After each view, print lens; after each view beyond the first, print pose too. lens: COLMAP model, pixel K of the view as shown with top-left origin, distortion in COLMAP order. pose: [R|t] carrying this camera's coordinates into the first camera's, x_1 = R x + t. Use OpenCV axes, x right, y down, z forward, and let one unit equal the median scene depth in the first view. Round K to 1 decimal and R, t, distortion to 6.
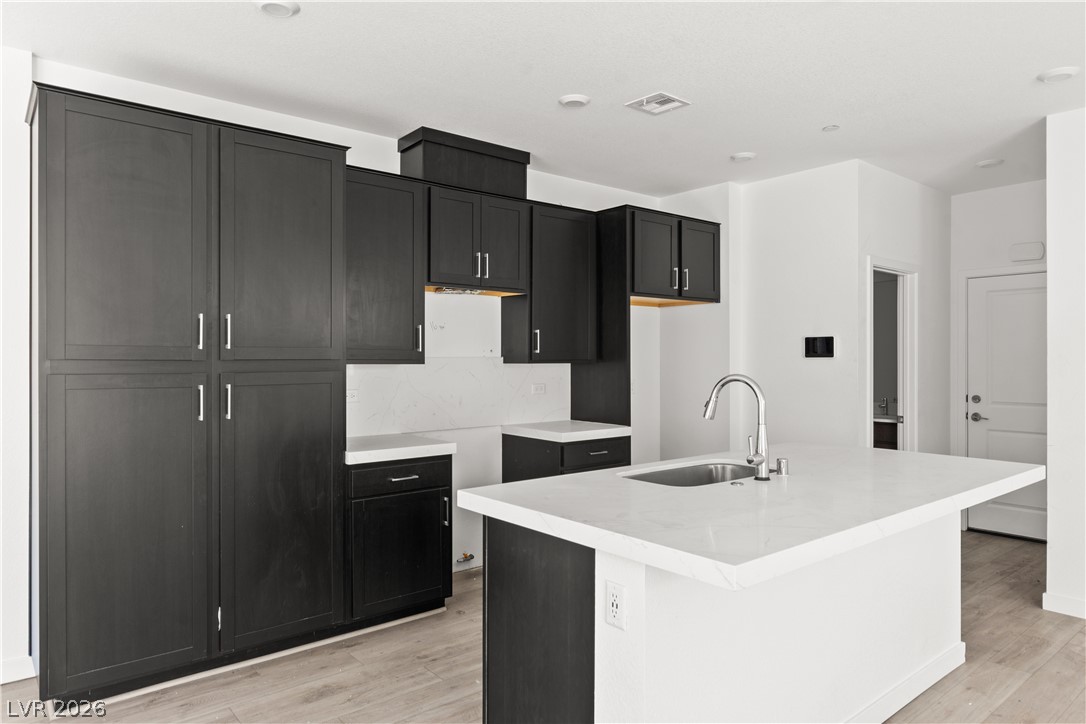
lens RADIAL K [[686.1, 0, 545.5], [0, 686.1, 359.3], [0, 0, 1]] dist [0.001375, 0.001329]
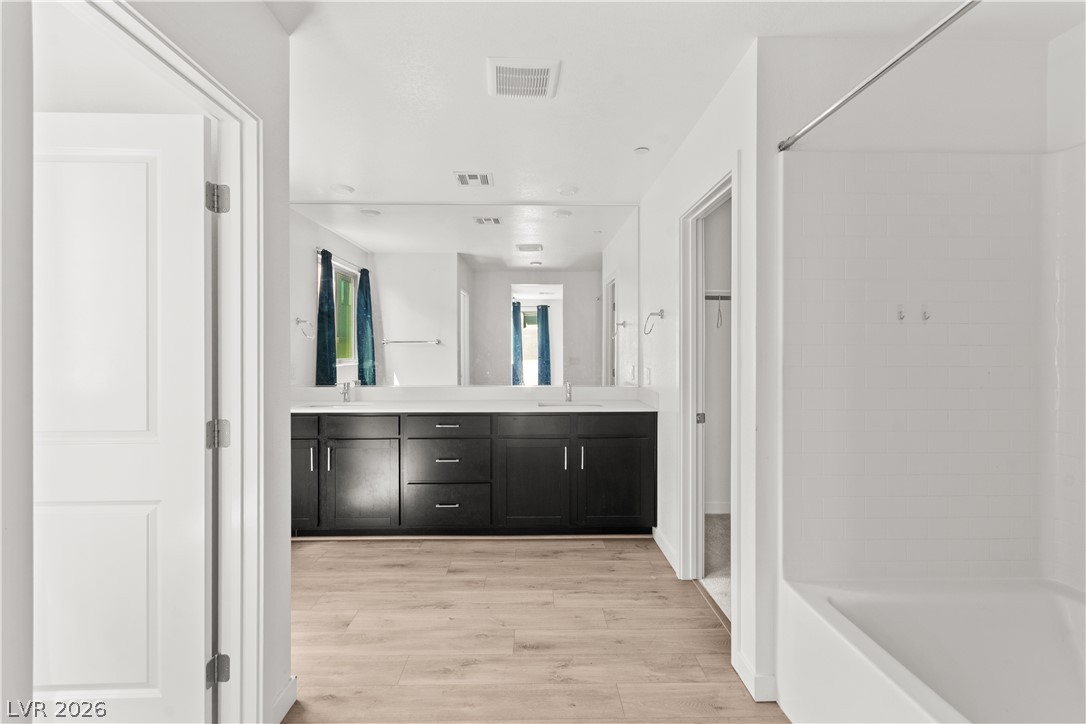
lens RADIAL K [[479.8, 0, 544.1], [0, 479.8, 358.1], [0, 0, 1]] dist [0.004620, 0.001208]
pose [[-0.785251, -0.001373, 0.619176, -0.372382], [0.001660, 0.999989, 0.004324, 0.051446], [-0.619175, 0.004424, -0.785241, 1.285131]]
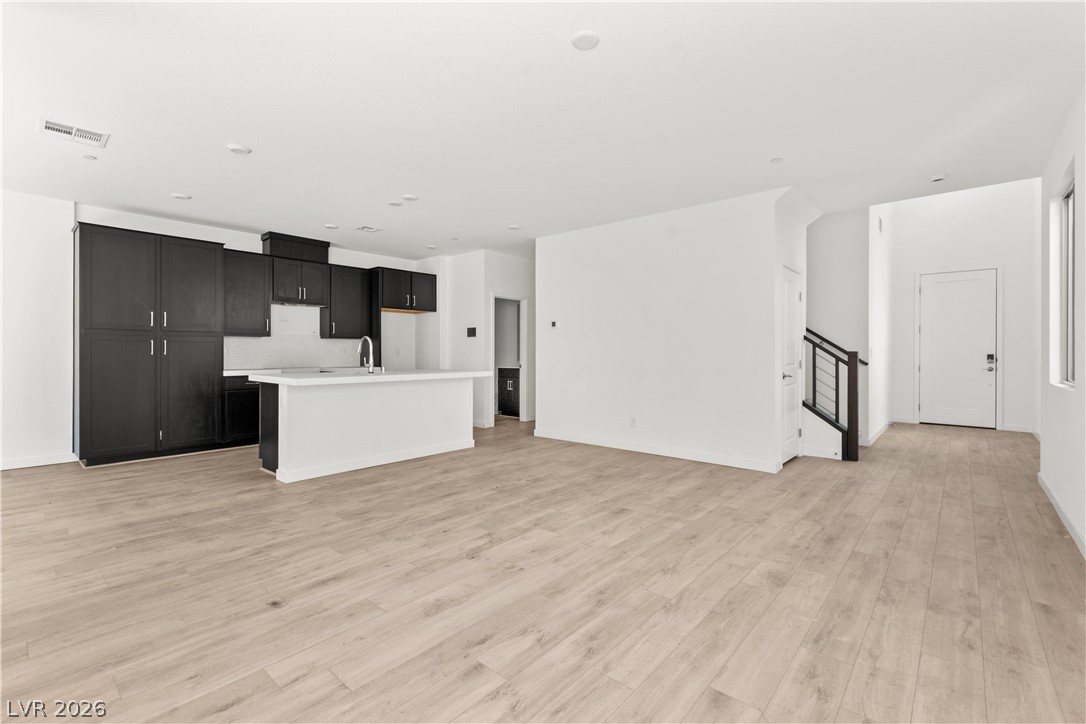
lens RADIAL K [[479.8, 0, 543.6], [0, 479.8, 353.9], [0, 0, 1]] dist [0.004620, 0.001208]
pose [[0.988292, 0.001050, 0.152573, 0.446532], [-0.001086, 0.999999, 0.000151, 0.059518], [-0.152573, -0.000315, 0.988292, -0.664358]]
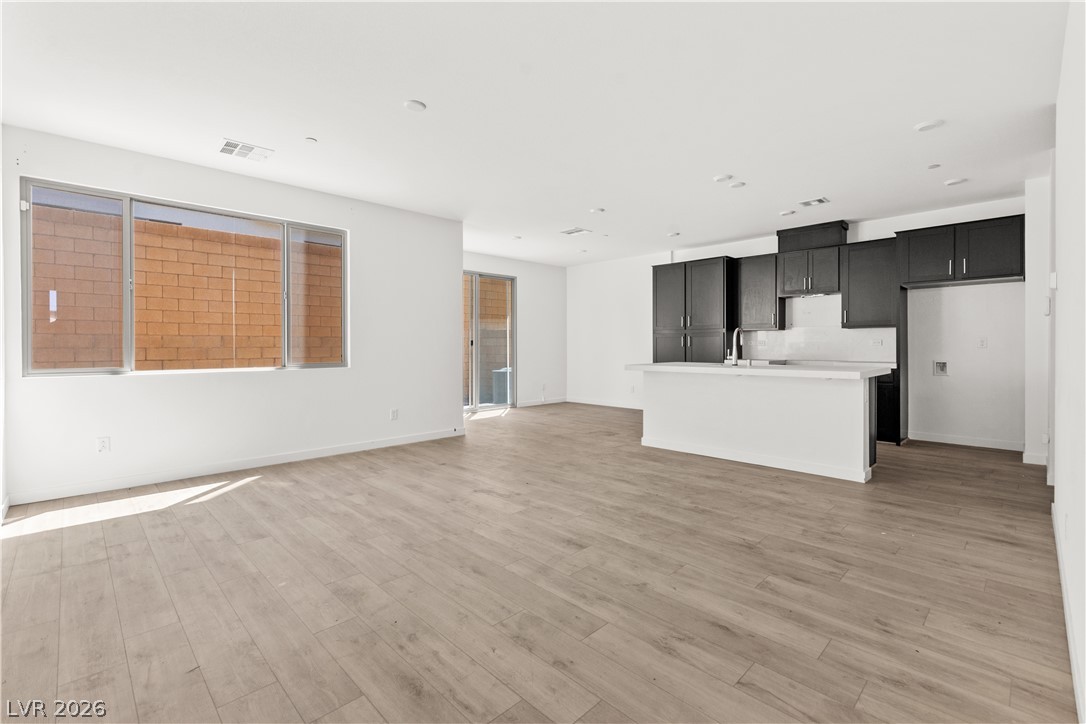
lens RADIAL K [[479.8, 0, 541.4], [0, 479.8, 352.7], [0, 0, 1]] dist [0.004620, 0.001208]
pose [[0.074659, 0.013794, -0.997114, 1.364173], [0.001118, 0.999903, 0.013917, 0.060144], [0.997208, -0.002154, 0.074637, 0.048283]]
